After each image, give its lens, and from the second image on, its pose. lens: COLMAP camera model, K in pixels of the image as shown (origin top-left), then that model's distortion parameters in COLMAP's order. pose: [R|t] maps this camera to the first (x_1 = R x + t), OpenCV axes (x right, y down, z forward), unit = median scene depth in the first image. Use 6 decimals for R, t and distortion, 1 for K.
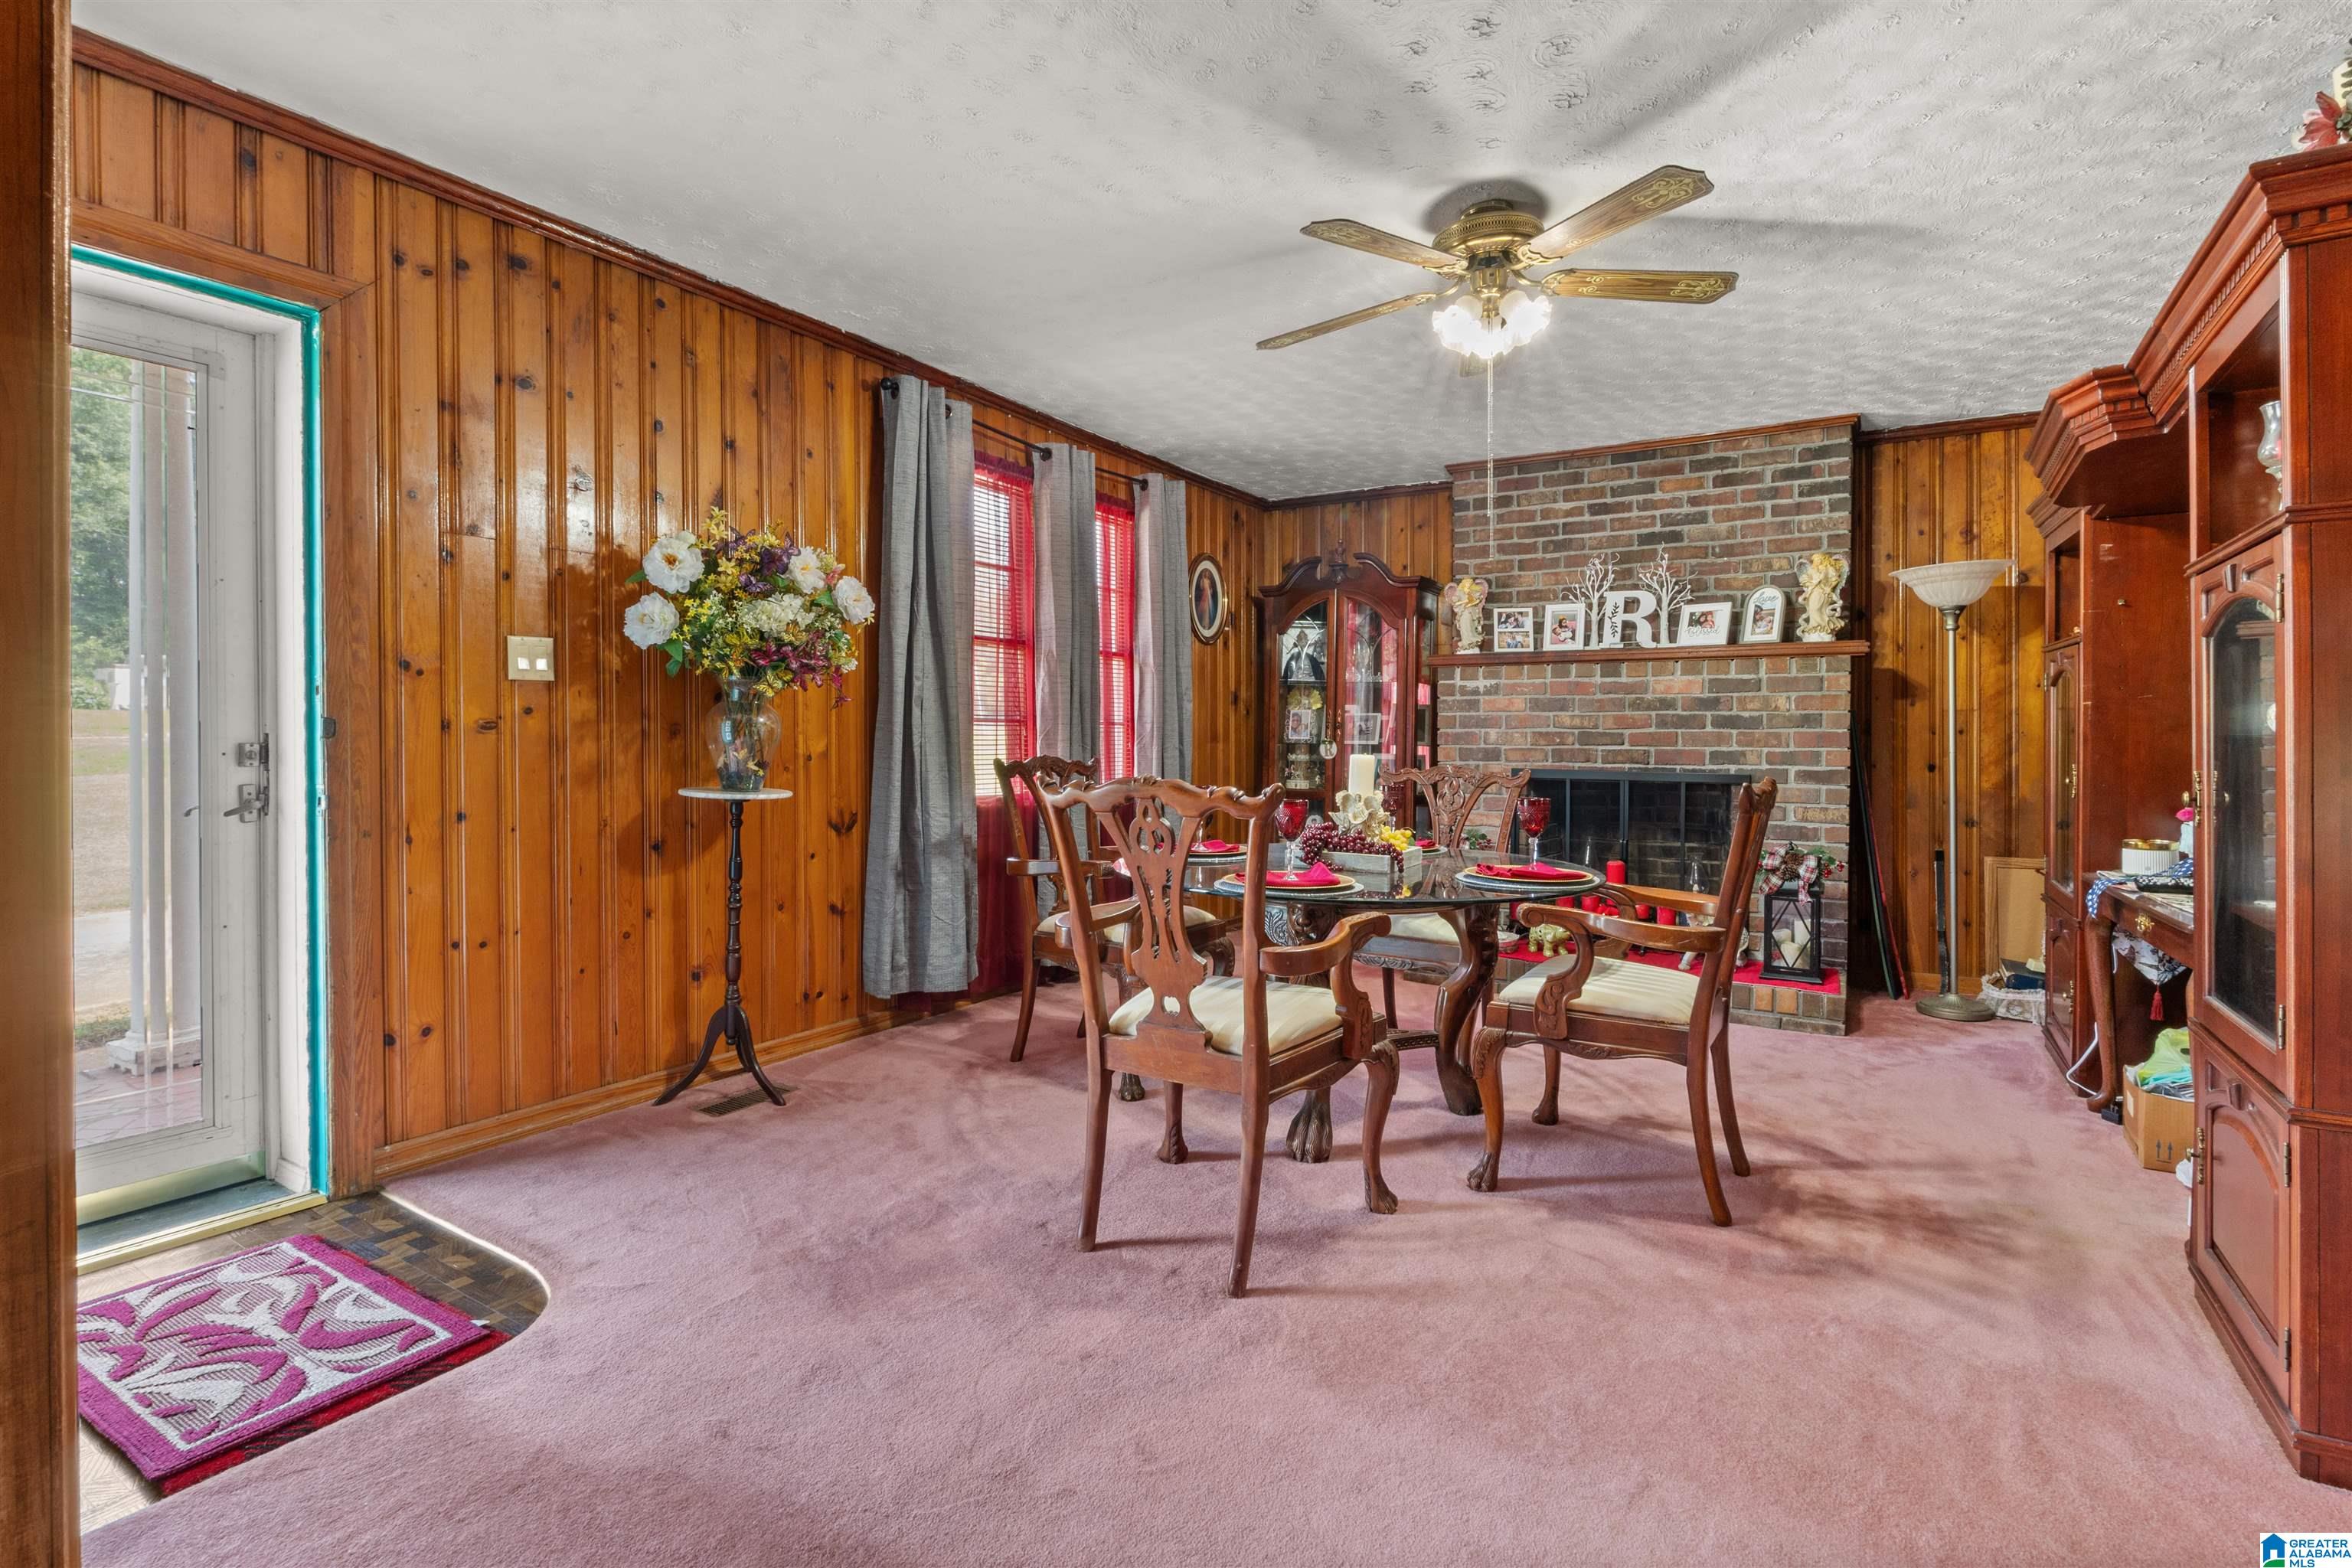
lens RADIAL K [[1093.5, 0, 1183.2], [0, 1093.5, 754.6], [0, 0, 1]] dist [-0.010537, -0.000054]
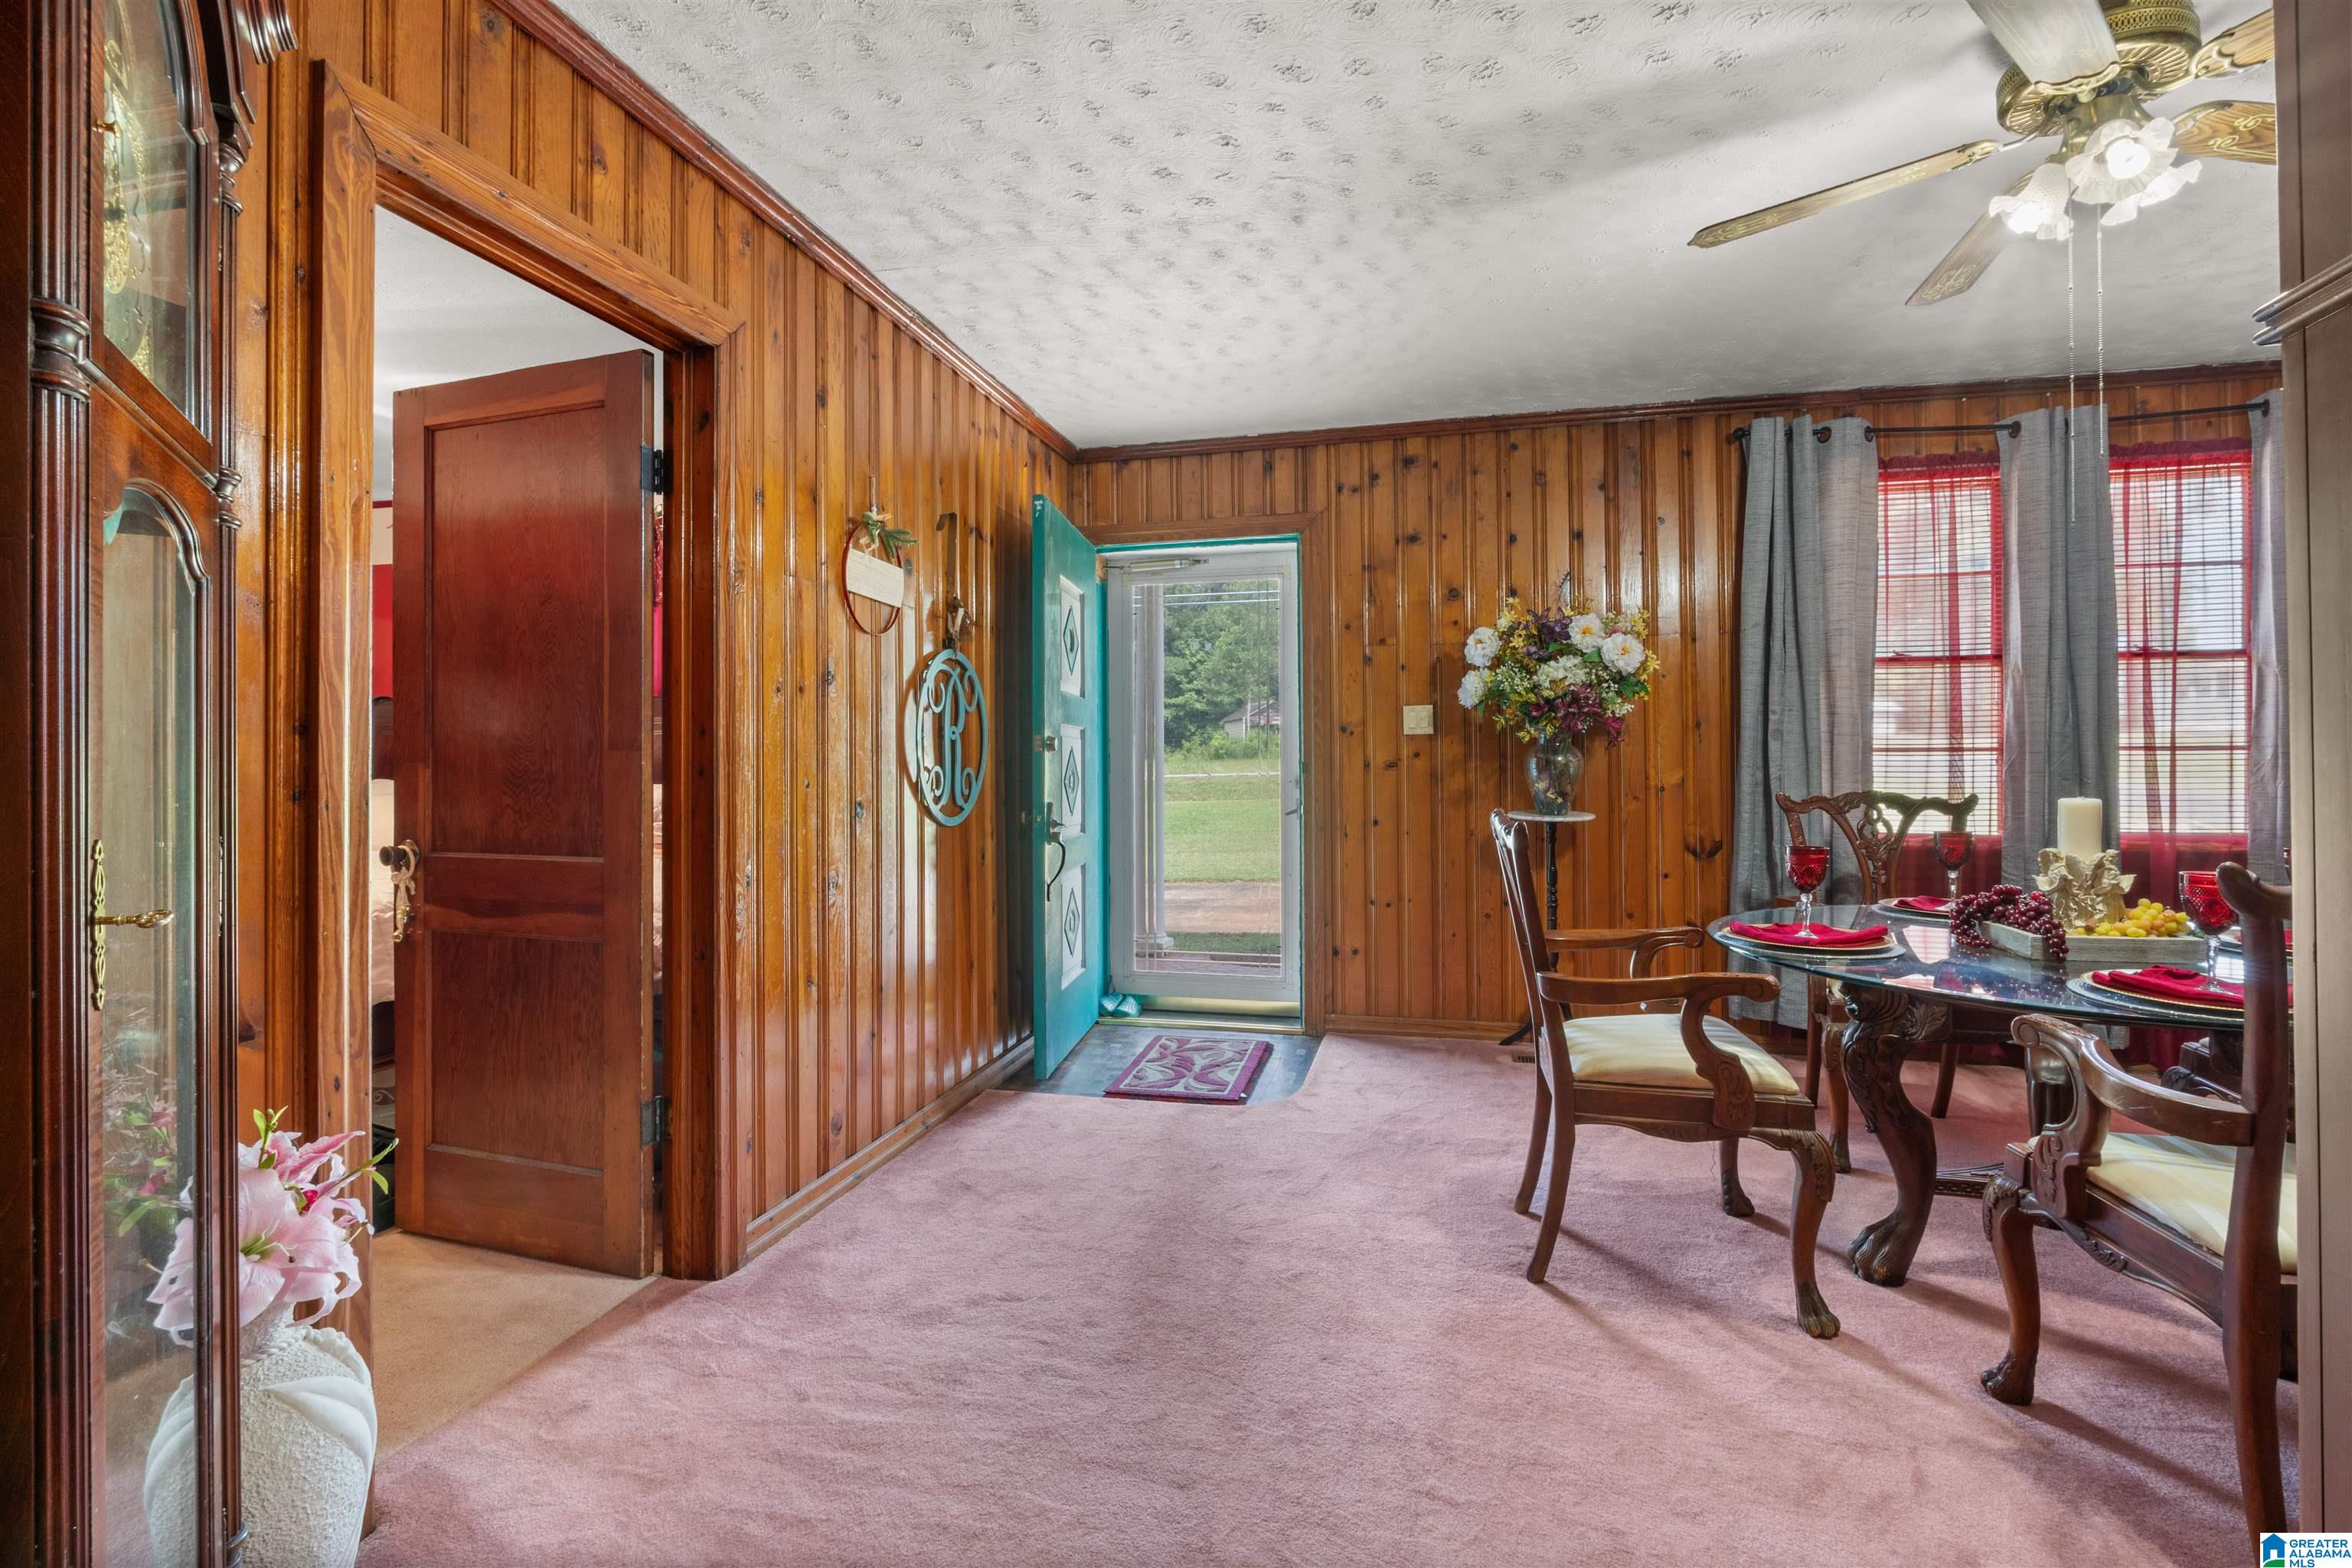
lens RADIAL K [[1051.5, 0, 1183.1], [0, 1051.5, 775.3], [0, 0, 1]] dist [-0.010038, 0.000079]
pose [[0.316270, 0.002331, -0.948666, 0.501132], [-0.008009, 0.999968, -0.000213, -0.006531], [0.948635, 0.007666, 0.316279, 0.172752]]
